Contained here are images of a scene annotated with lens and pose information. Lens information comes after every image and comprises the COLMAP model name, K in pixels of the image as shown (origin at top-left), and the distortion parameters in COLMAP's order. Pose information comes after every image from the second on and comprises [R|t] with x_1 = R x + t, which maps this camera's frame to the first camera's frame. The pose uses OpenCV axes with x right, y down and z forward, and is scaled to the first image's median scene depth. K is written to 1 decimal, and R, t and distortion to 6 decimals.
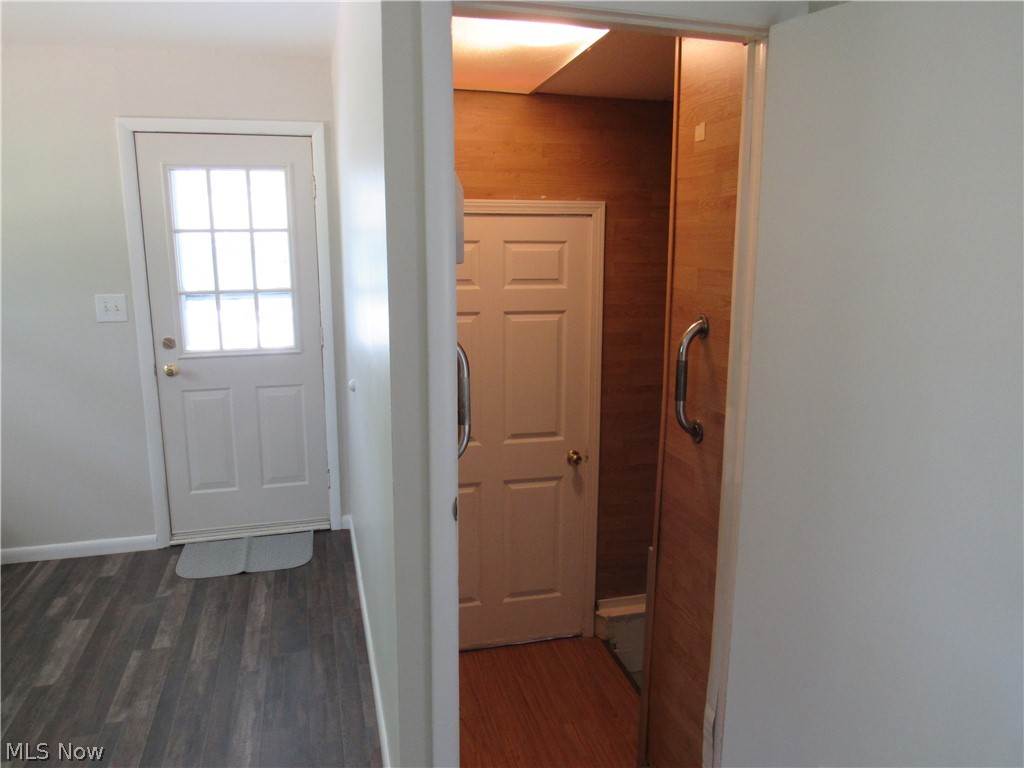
lens RADIAL K [[723.3, 0, 513.0], [0, 723.3, 362.6], [0, 0, 1]] dist [-0.032020, 0.004900]
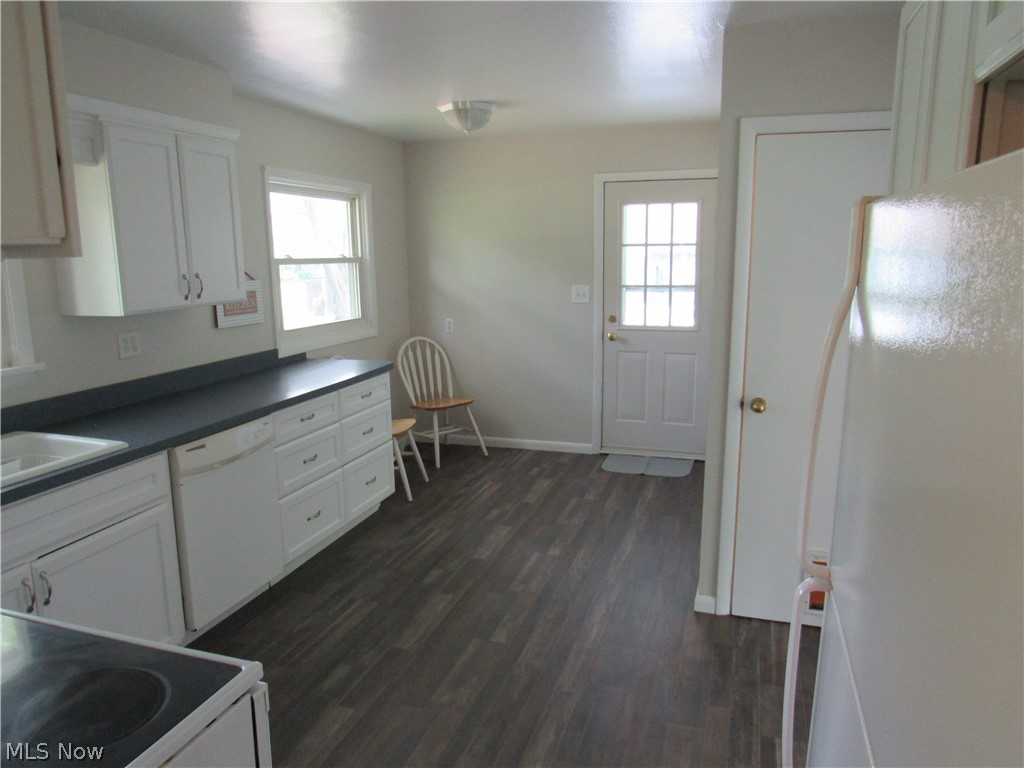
lens RADIAL K [[723.3, 0, 513.1], [0, 723.3, 385.5], [0, 0, 1]] dist [-0.032020, 0.004900]
pose [[0.829135, 0.099993, -0.550033, 0.204375], [-0.091808, 0.994871, 0.042467, 0.068473], [0.551458, 0.015286, 0.834063, -0.395006]]
